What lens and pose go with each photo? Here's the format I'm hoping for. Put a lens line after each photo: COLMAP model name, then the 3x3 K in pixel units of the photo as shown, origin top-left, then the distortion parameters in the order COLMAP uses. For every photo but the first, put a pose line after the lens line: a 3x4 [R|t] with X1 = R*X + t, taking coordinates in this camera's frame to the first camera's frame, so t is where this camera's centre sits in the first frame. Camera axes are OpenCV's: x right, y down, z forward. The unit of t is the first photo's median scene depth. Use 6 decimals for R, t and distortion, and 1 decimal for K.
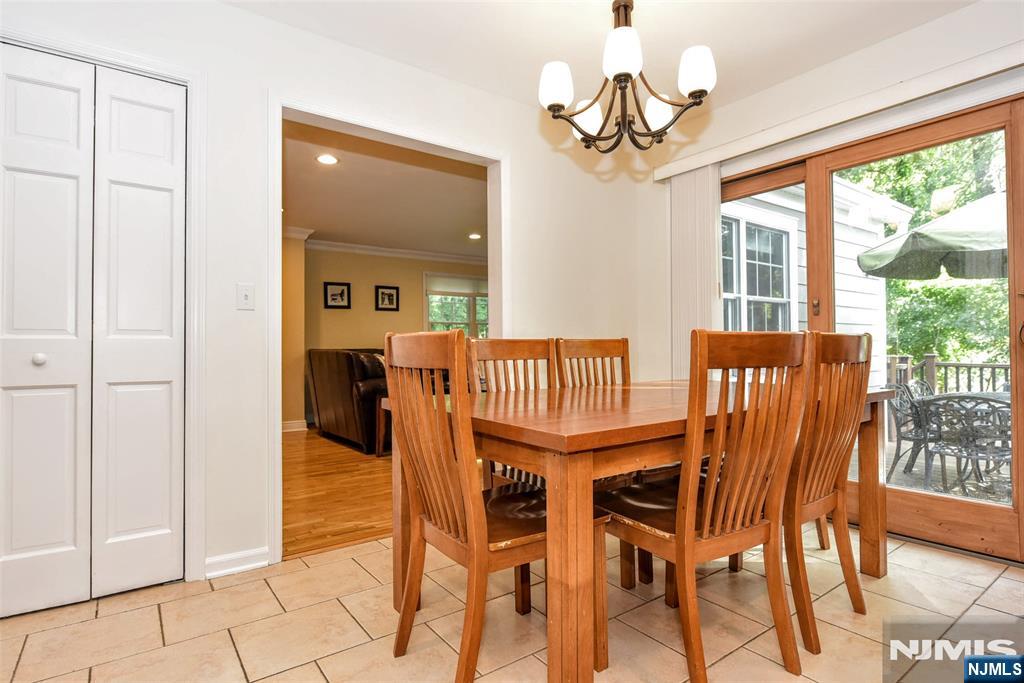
lens RADIAL K [[524.5, 0, 502.6], [0, 524.5, 344.4], [0, 0, 1]] dist [0.004999, 0.000500]
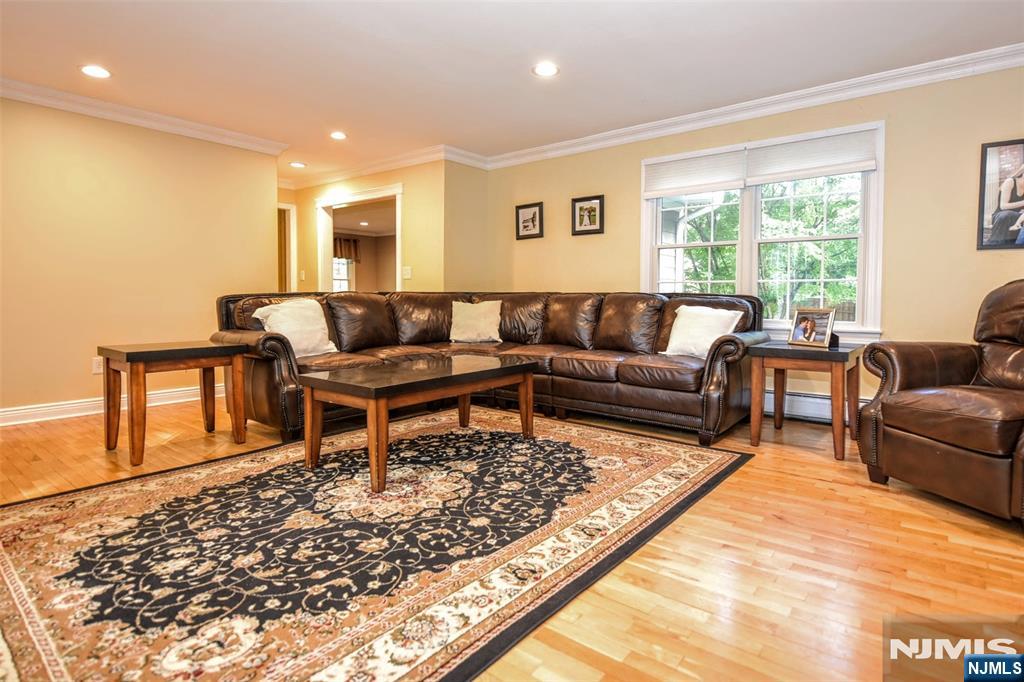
lens RADIAL K [[524.1, 0, 557.5], [0, 524.1, 317.7], [0, 0, 1]] dist [-0.004419, -0.002331]
pose [[0.305175, 0.047190, -0.951126, 0.417018], [0.001398, 0.998748, 0.050001, 0.007153], [0.952295, -0.016589, 0.304727, 0.804699]]
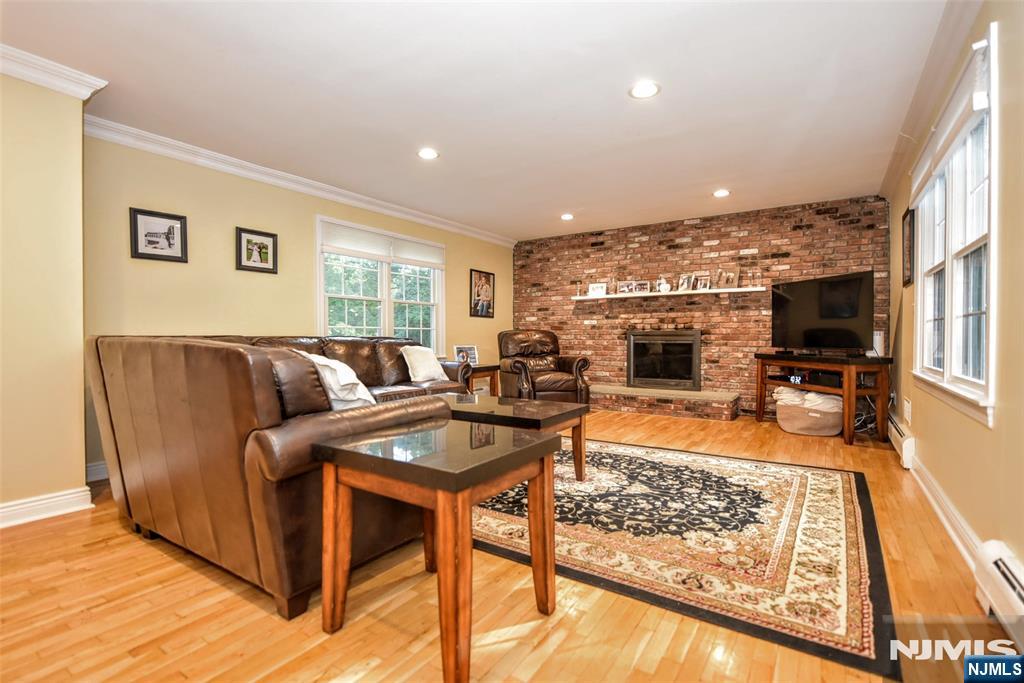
lens RADIAL K [[481.3, 0, 506.0], [0, 481.3, 342.1], [0, 0, 1]] dist [0.003666, 0.000278]
pose [[0.938100, 0.003220, 0.346350, -0.151809], [-0.010390, 0.999768, 0.018848, 0.002222], [-0.346209, -0.021280, 0.937916, 0.409129]]
